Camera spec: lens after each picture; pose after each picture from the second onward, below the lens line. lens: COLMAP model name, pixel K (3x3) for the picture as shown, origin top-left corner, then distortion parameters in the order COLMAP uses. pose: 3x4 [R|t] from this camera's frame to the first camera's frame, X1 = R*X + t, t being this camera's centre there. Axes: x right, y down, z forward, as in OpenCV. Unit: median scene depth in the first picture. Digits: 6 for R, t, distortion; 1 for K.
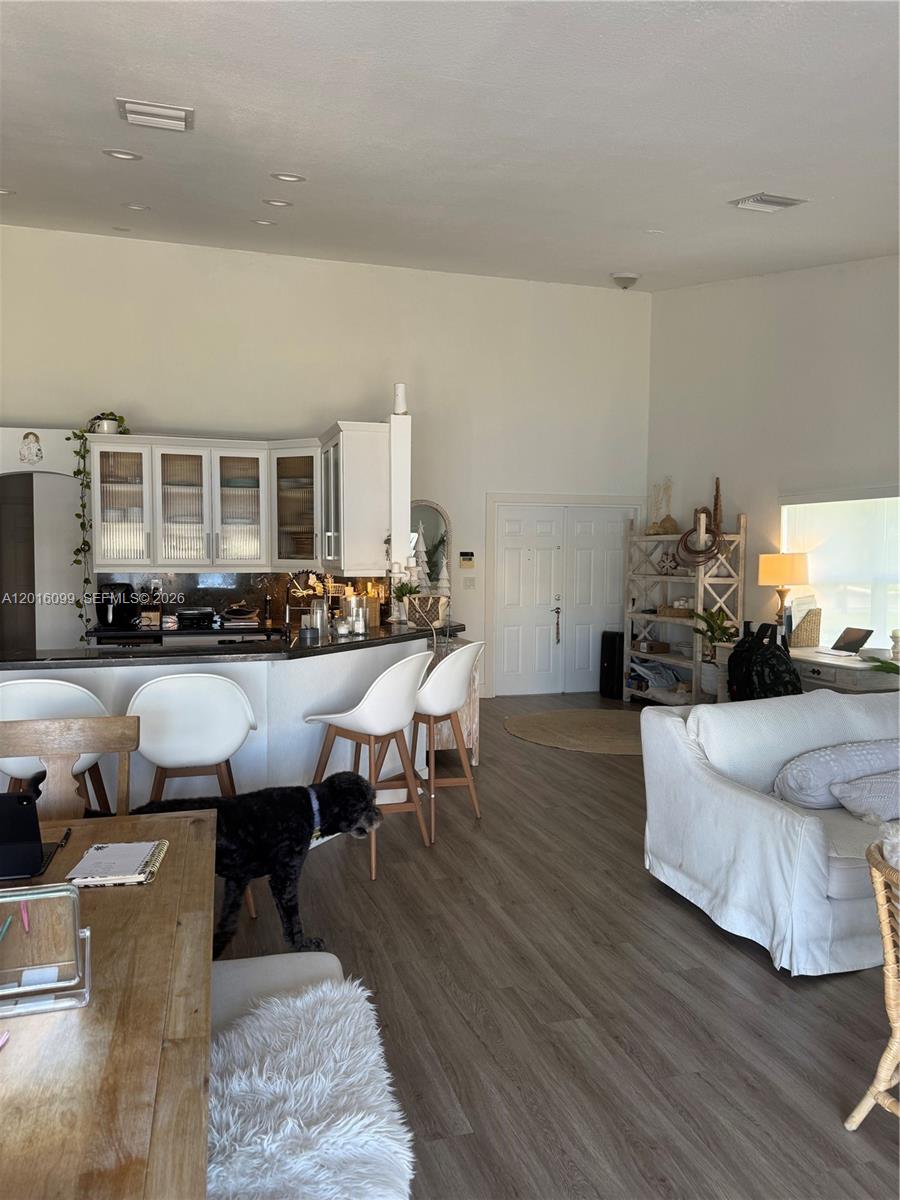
lens RADIAL K [[832.2, 0, 434.4], [0, 832.2, 597.7], [0, 0, 1]] dist [0.078586, -0.093931]
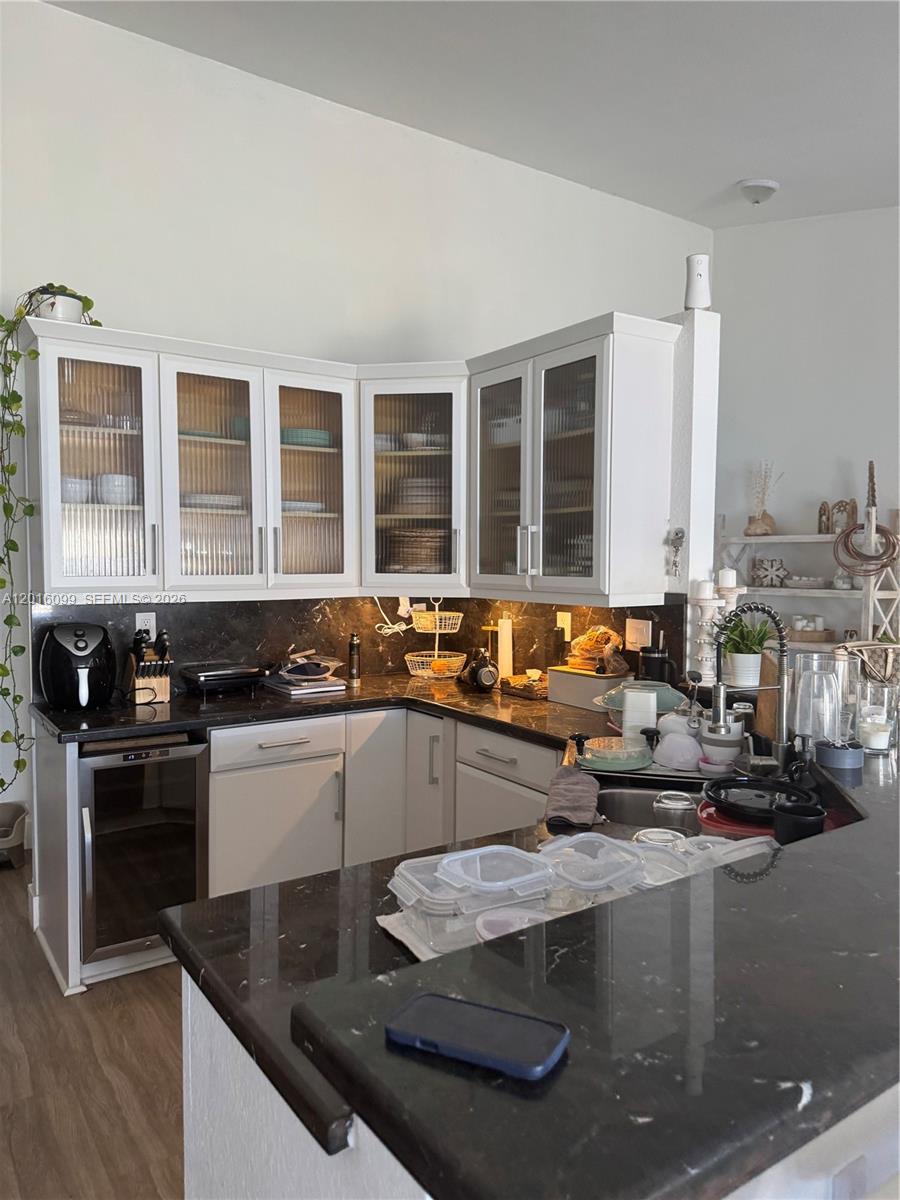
lens RADIAL K [[836.1, 0, 437.1], [0, 836.1, 607.0], [0, 0, 1]] dist [0.057859, -0.099949]
pose [[0.952108, -0.021352, 0.305014, -0.375004], [0.019657, 0.999770, 0.008627, -0.031450], [-0.305128, -0.002219, 0.952309, 0.514347]]
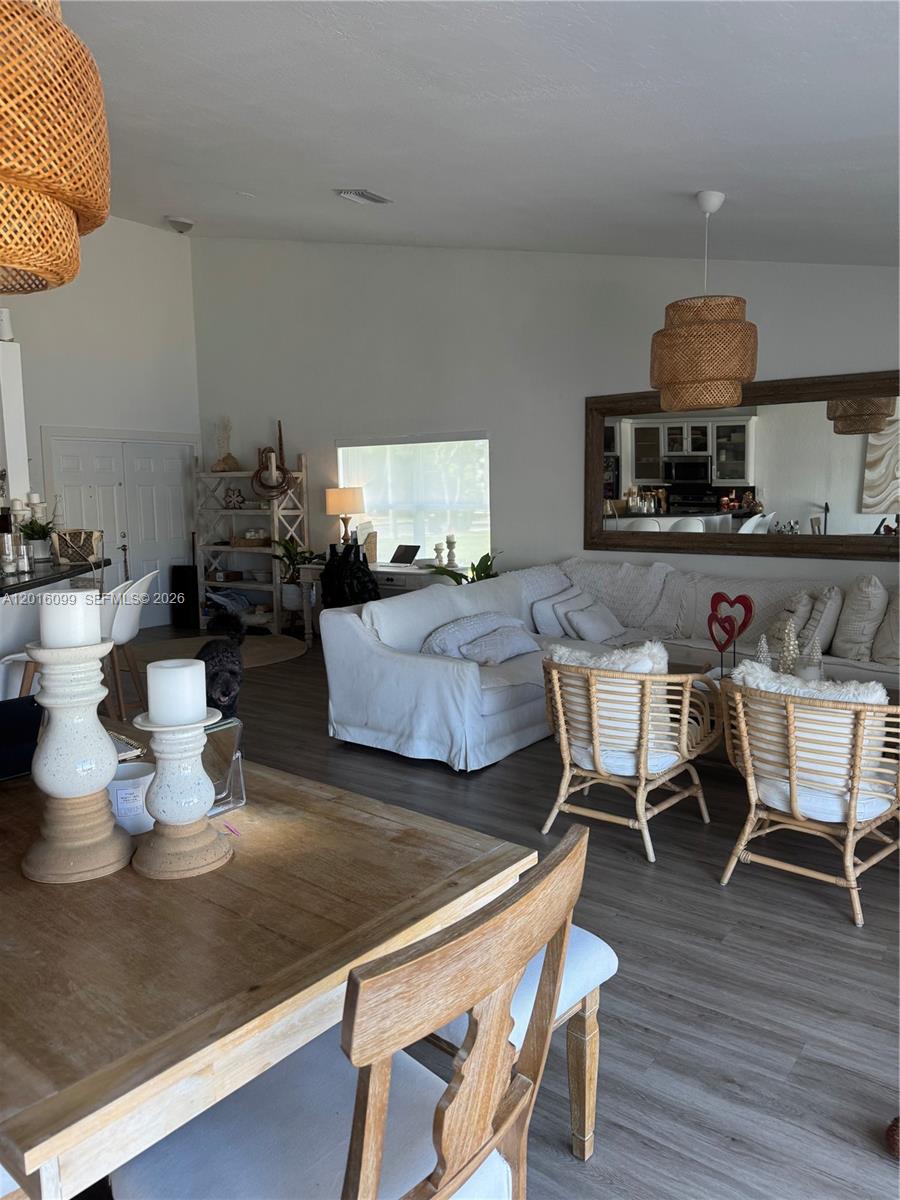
lens RADIAL K [[832.2, 0, 434.4], [0, 832.2, 597.7], [0, 0, 1]] dist [0.078586, -0.093931]
pose [[0.814670, -0.090370, 0.572840, -0.215722], [0.049728, 0.995031, 0.086253, 0.009736], [-0.577789, -0.041782, 0.815116, -0.068448]]
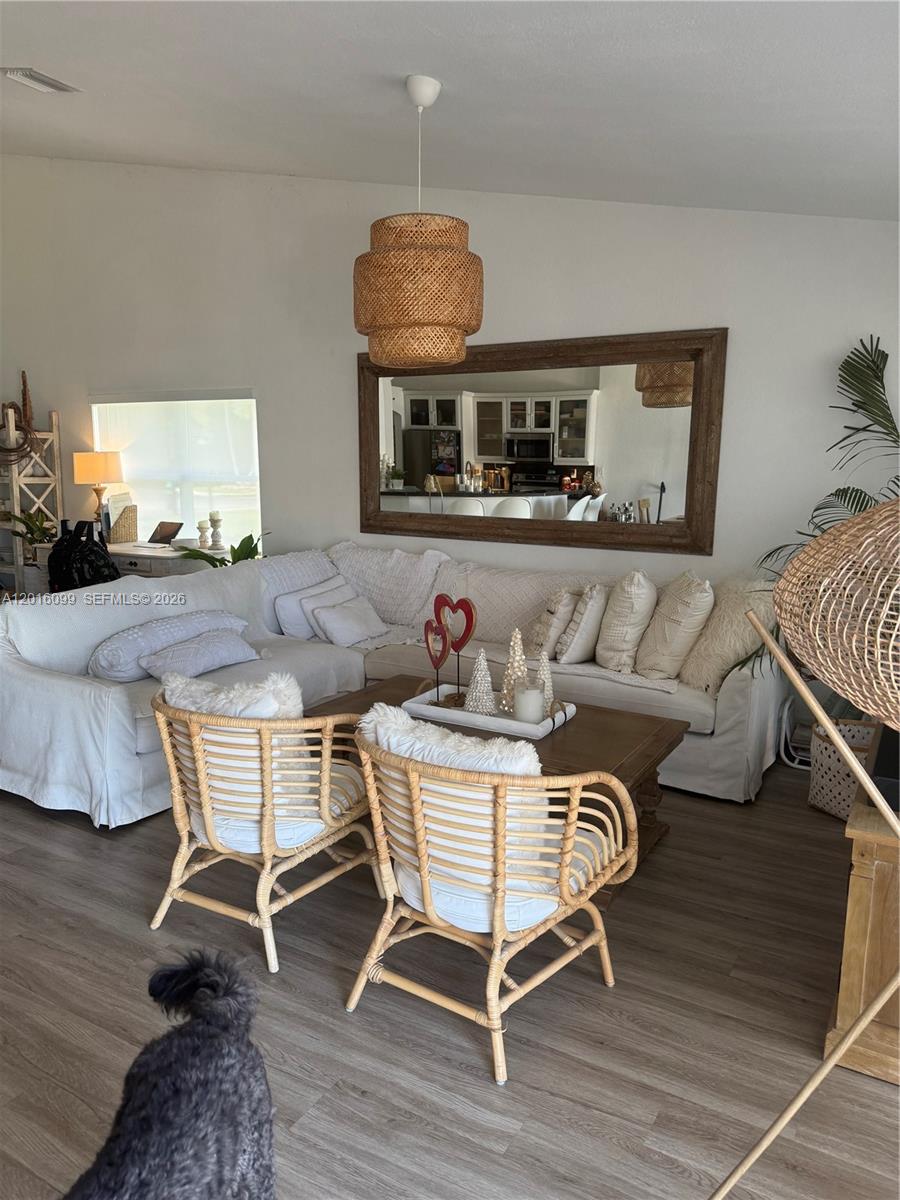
lens RADIAL K [[836.1, 0, 437.1], [0, 836.1, 607.0], [0, 0, 1]] dist [0.057859, -0.099949]
pose [[0.731165, -0.111541, 0.673020, 0.011899], [0.029084, 0.990743, 0.132602, 0.011575], [-0.681580, -0.077380, 0.727641, -0.040910]]
